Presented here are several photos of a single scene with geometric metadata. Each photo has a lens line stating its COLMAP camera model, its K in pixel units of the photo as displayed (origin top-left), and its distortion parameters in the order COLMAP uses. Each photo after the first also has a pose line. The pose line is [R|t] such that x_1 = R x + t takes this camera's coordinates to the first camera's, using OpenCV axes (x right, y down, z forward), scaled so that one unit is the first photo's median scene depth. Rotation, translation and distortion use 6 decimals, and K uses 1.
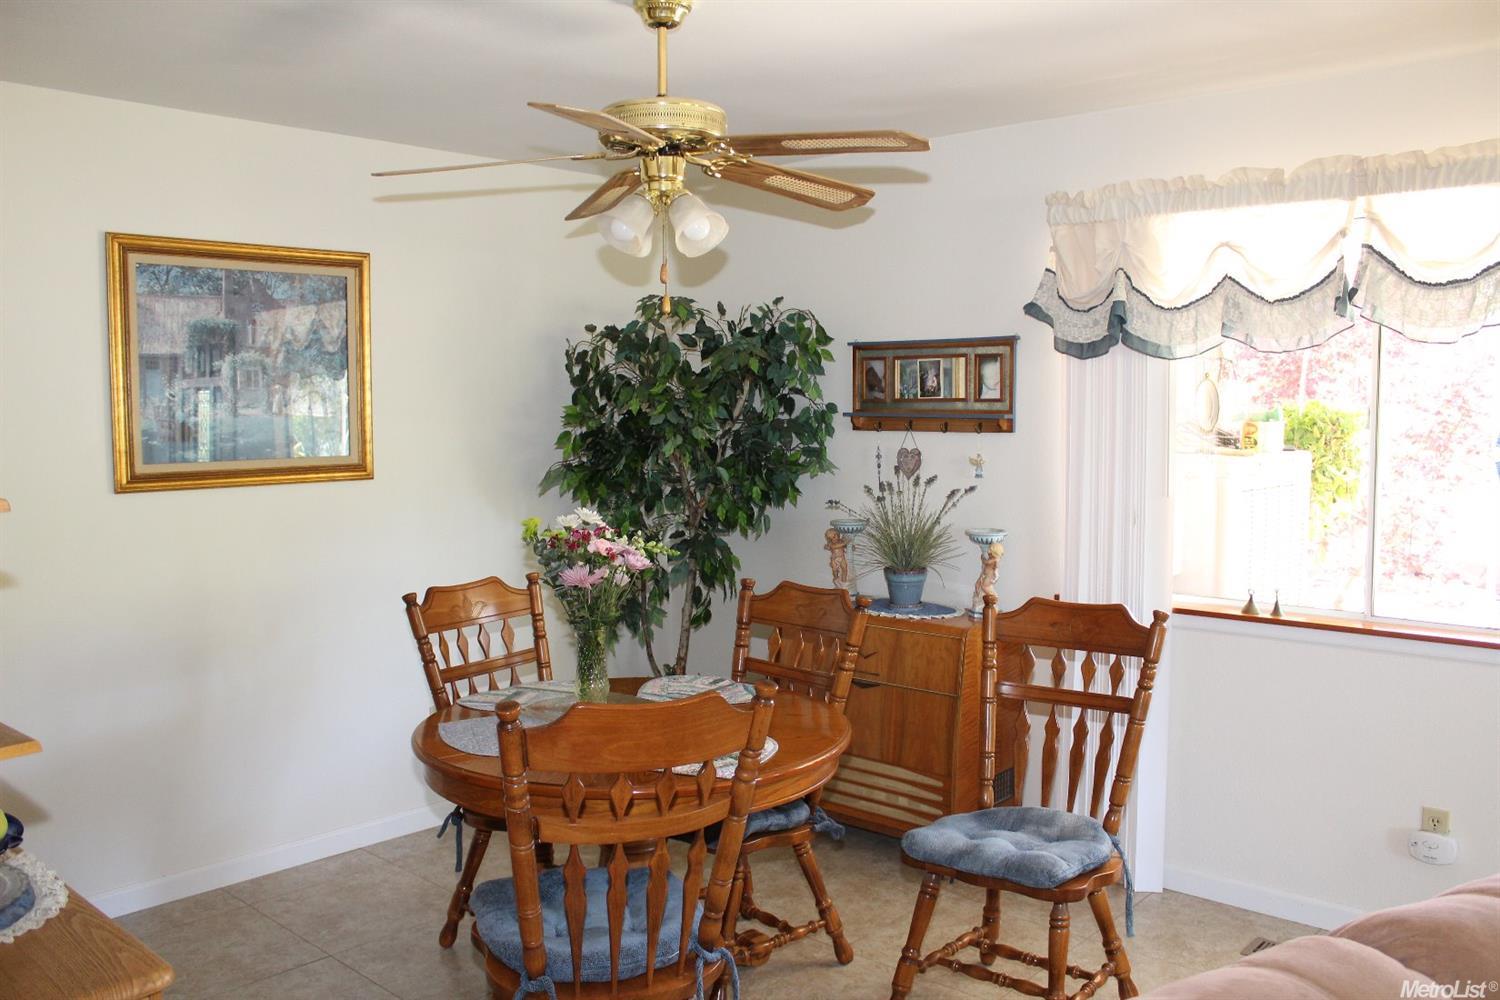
lens RADIAL K [[1265.2, 0, 748.5], [0, 1265.2, 506.4], [0, 0, 1]] dist [-0.125865, 0.050131]
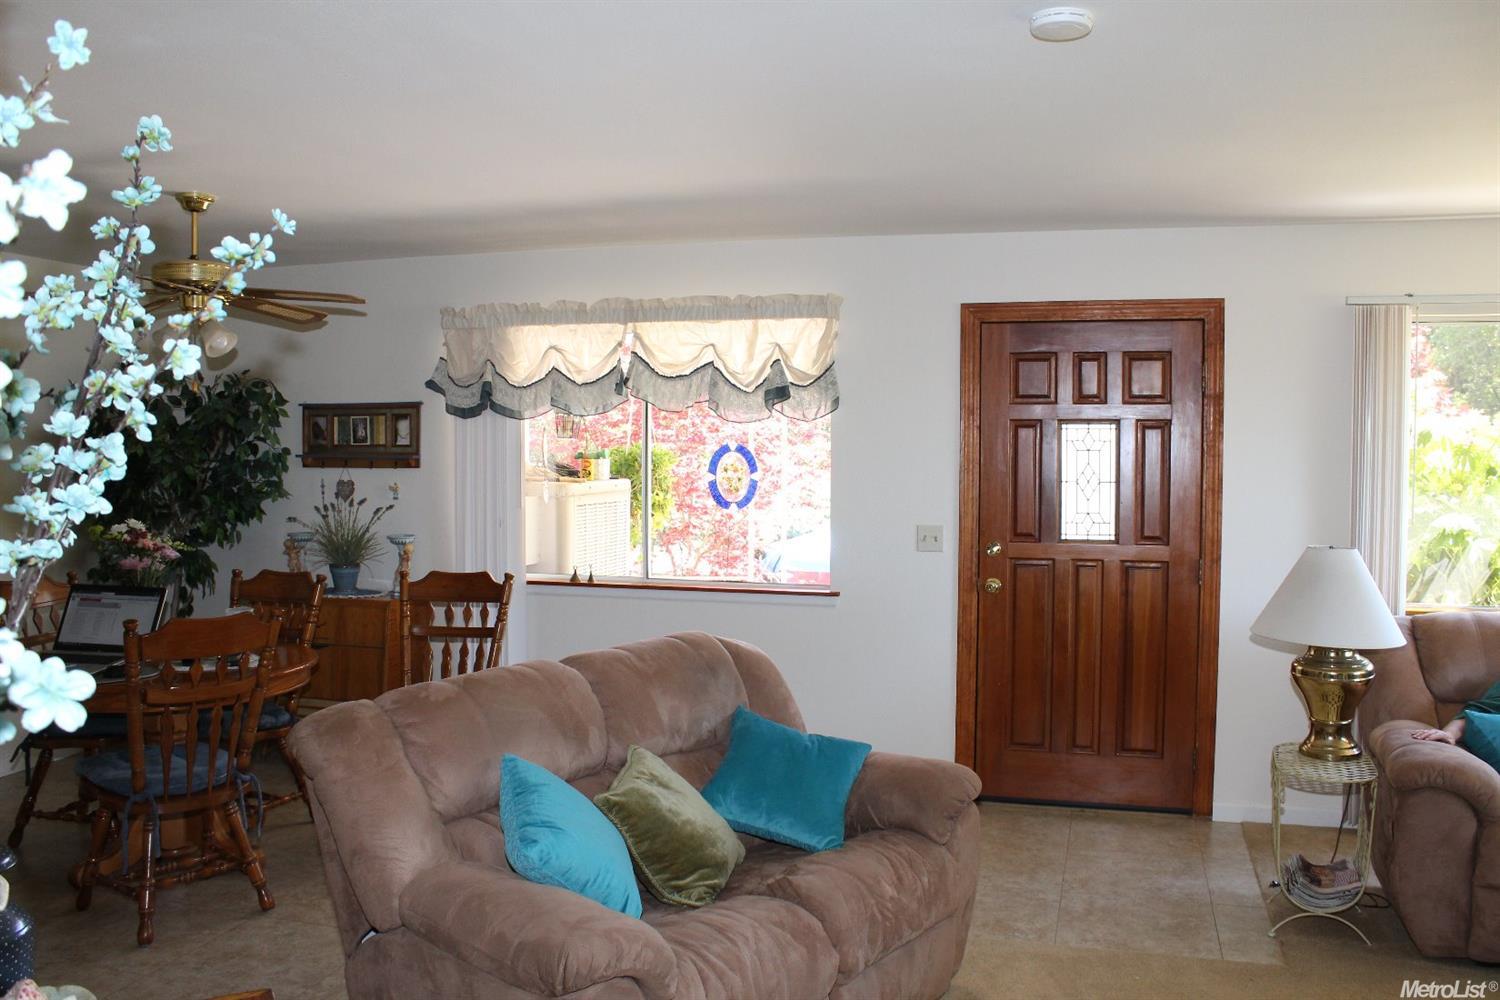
lens RADIAL K [[1265.2, 0, 767.9], [0, 1265.2, 459.0], [0, 0, 1]] dist [-0.125865, 0.050131]
pose [[0.891608, -0.003445, 0.452795, -0.096432], [0.034415, 0.997594, -0.060176, 0.035956], [-0.451498, 0.069236, 0.889582, -0.528195]]
